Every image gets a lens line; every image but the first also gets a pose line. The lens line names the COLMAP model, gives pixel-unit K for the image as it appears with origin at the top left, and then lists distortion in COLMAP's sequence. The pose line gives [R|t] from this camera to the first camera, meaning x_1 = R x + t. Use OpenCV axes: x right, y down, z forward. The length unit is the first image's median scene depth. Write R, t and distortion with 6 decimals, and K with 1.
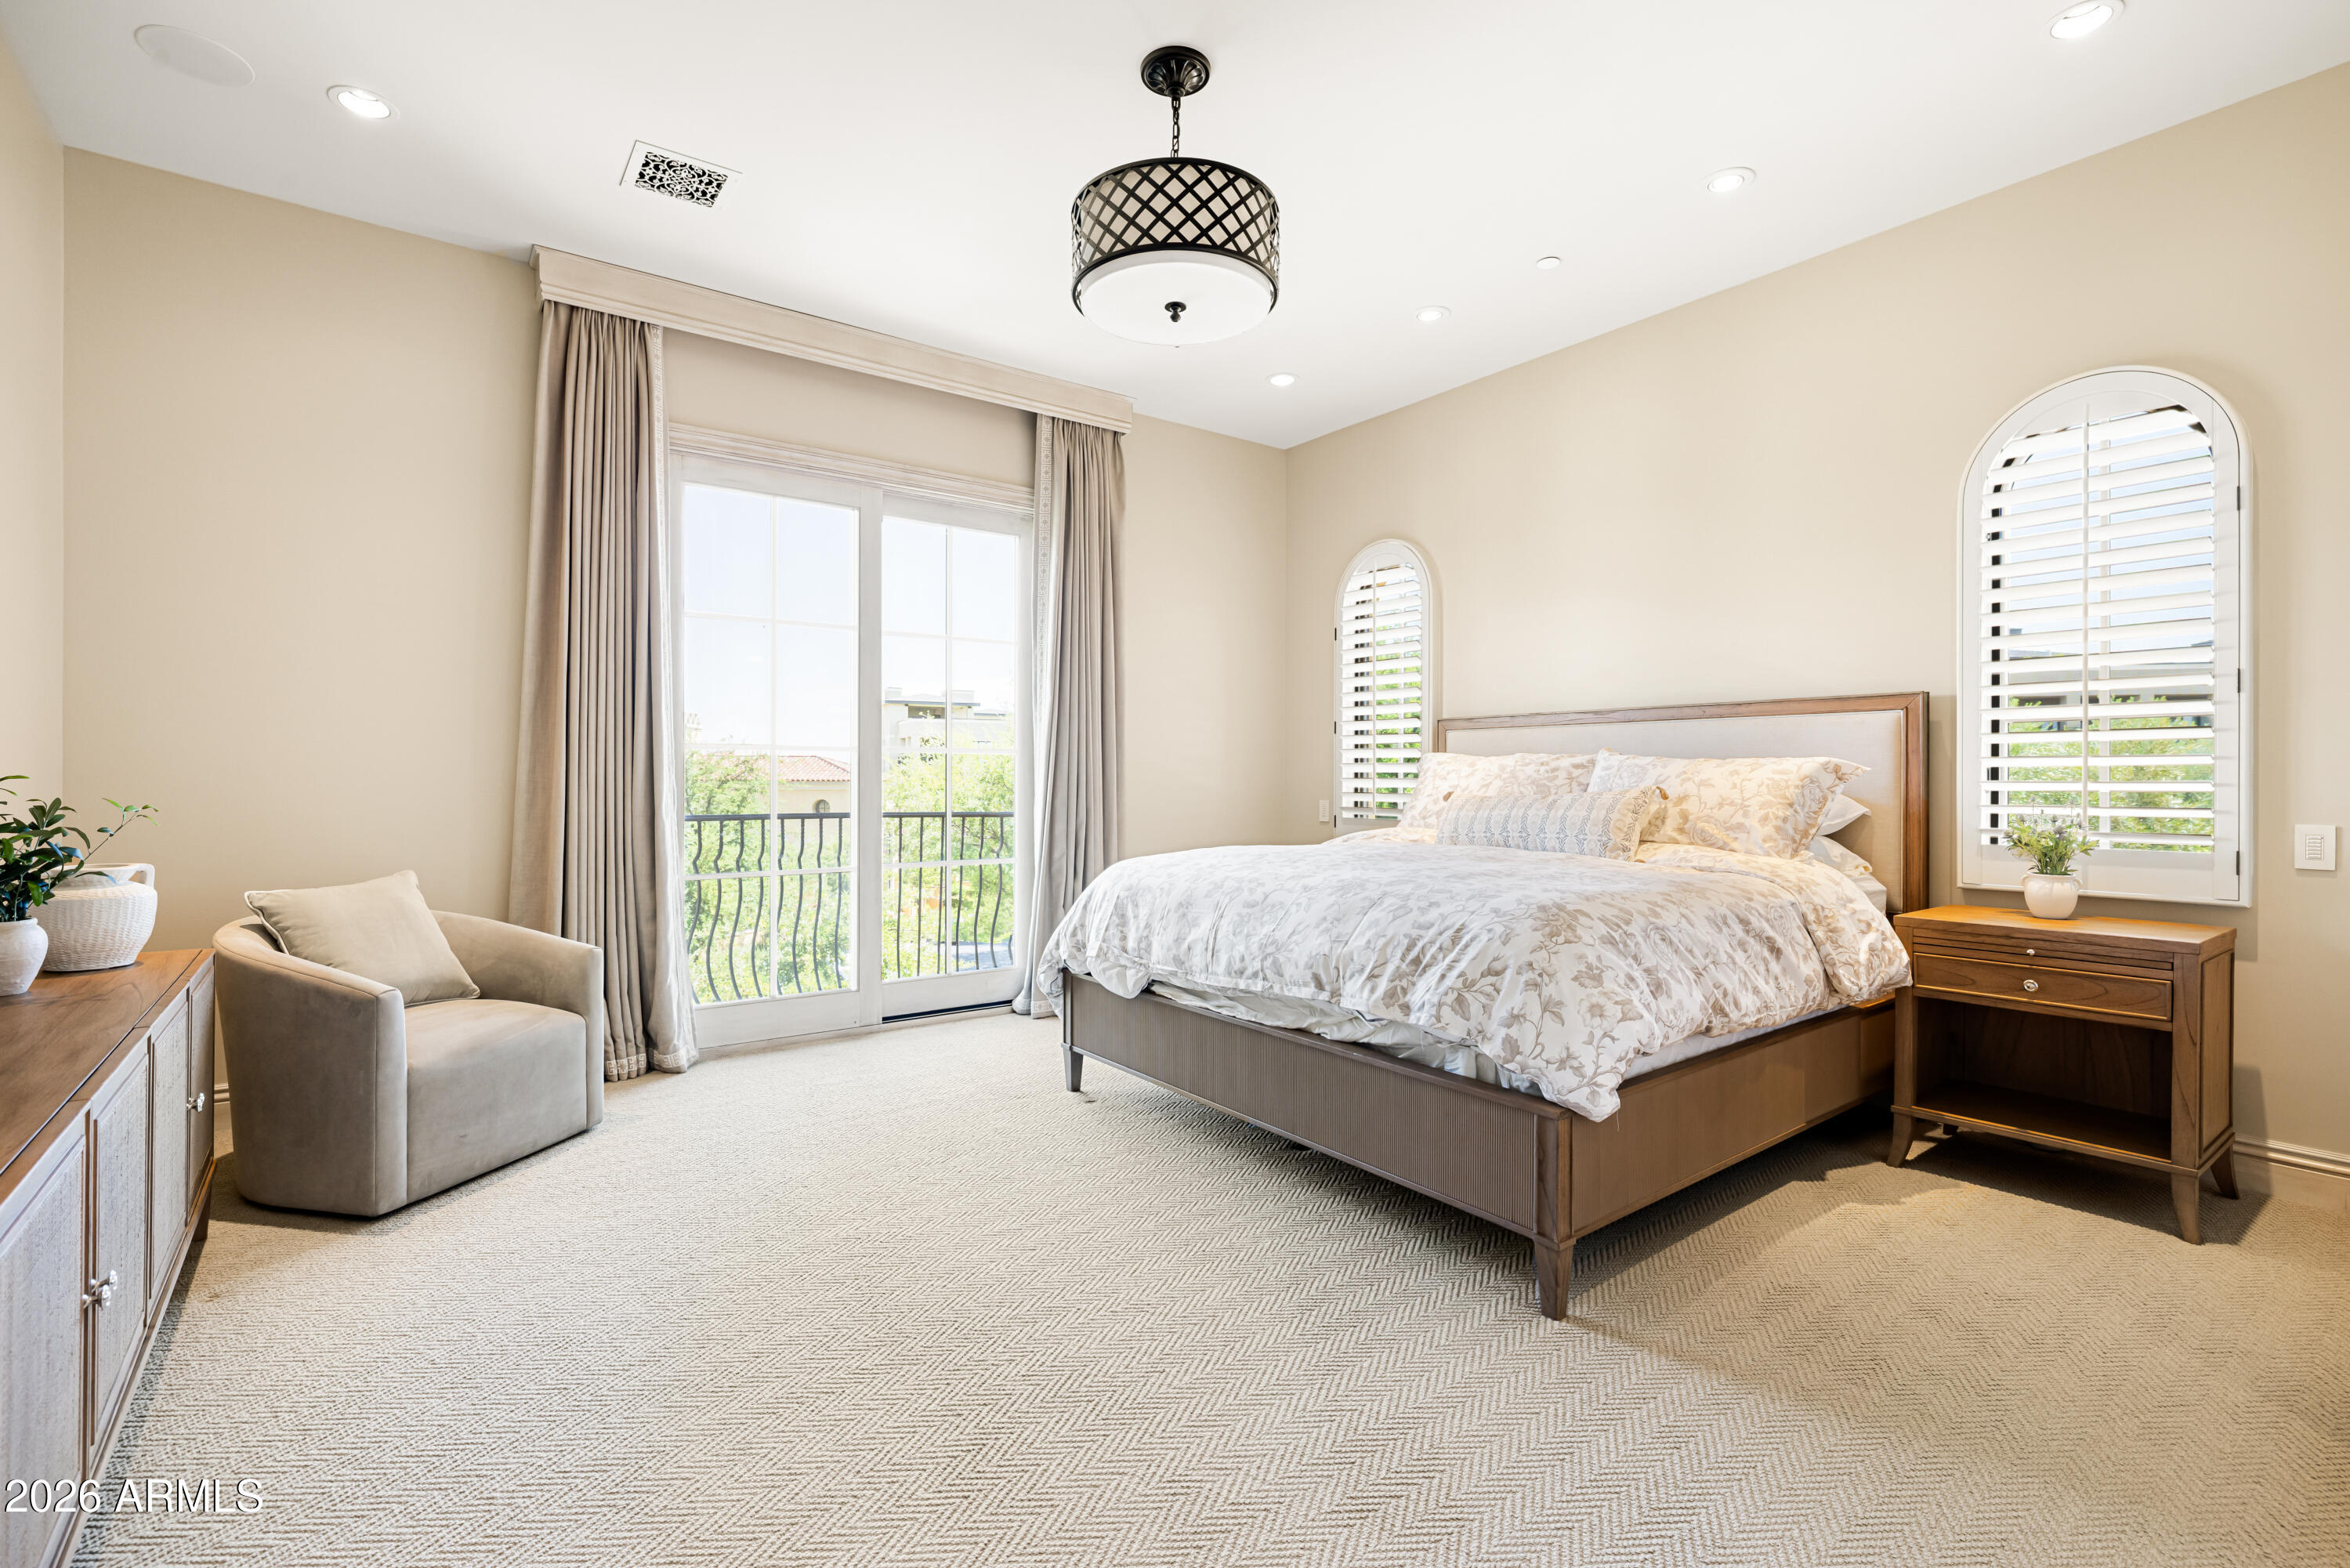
lens RADIAL K [[1072.6, 0, 1176.3], [0, 1072.6, 774.8], [0, 0, 1]] dist [-0.004868, -0.000157]
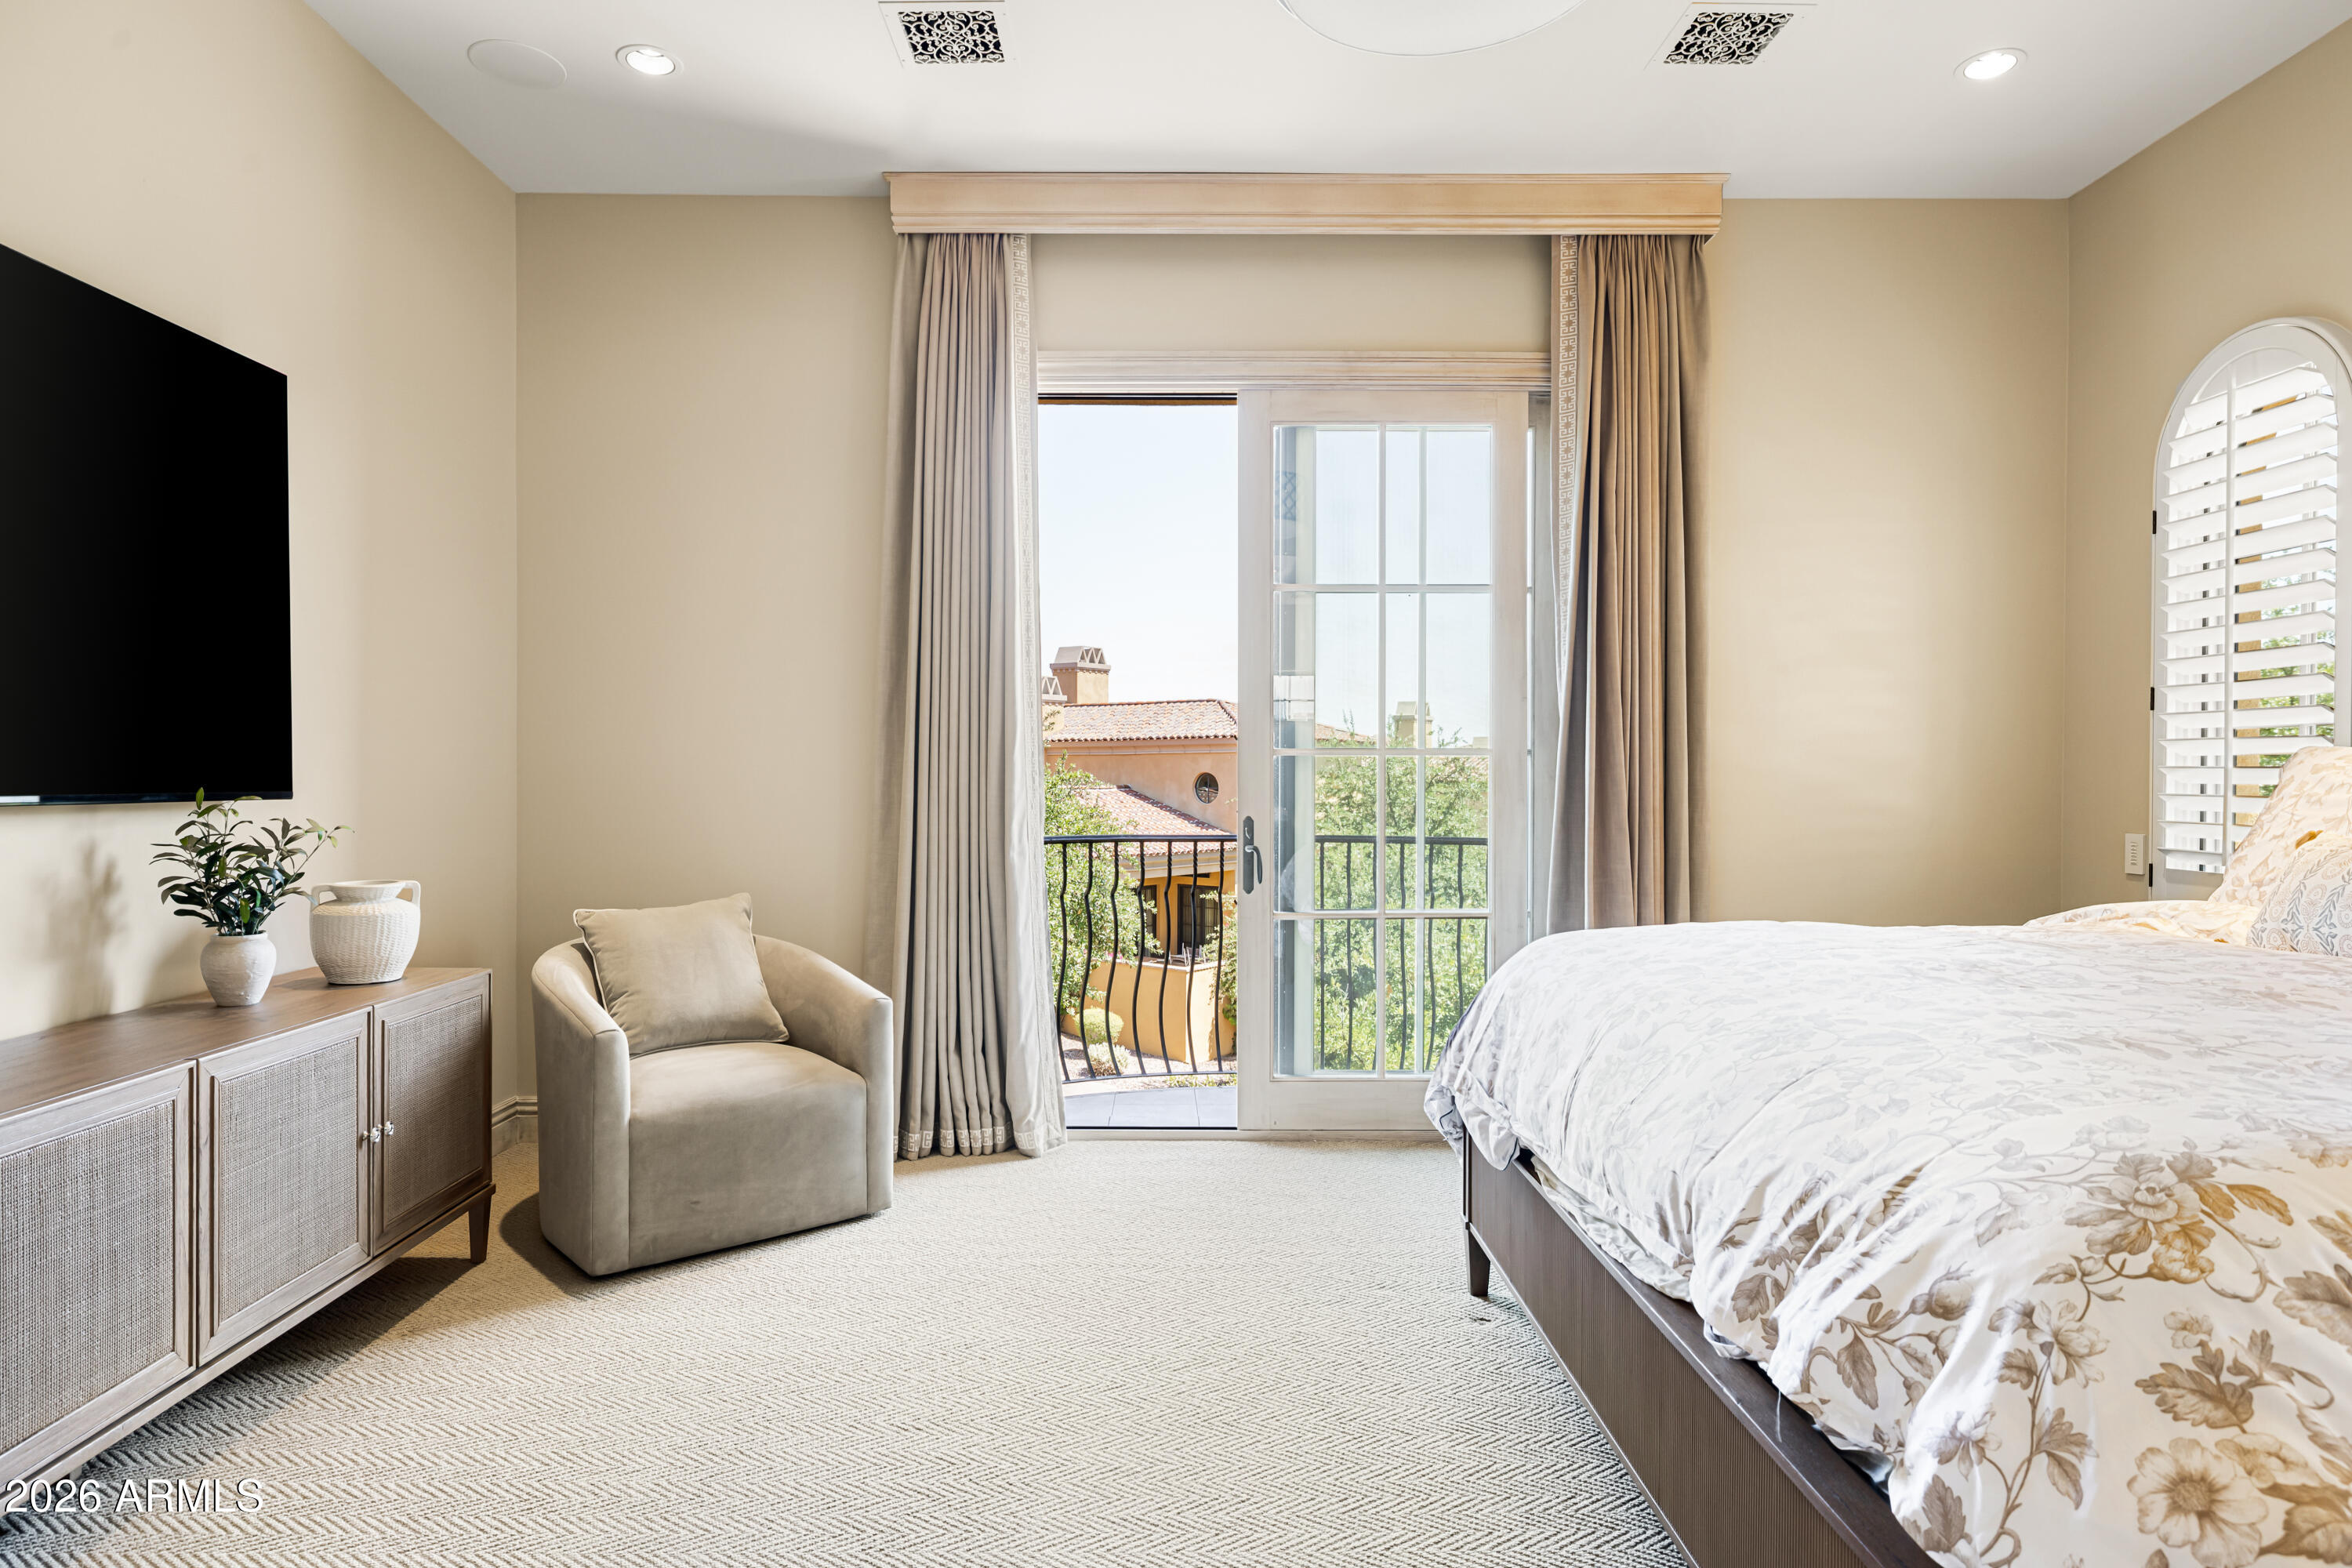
lens RADIAL K [[1338.3, 0, 1174.1], [0, 1338.3, 785.8], [0, 0, 1]] dist [-0.003174, 0.002242]
pose [[0.802776, 0.004836, -0.596261, 0.297543], [0.000983, 0.999955, 0.009432, -0.014617], [0.596279, -0.008158, 0.802736, 0.346234]]
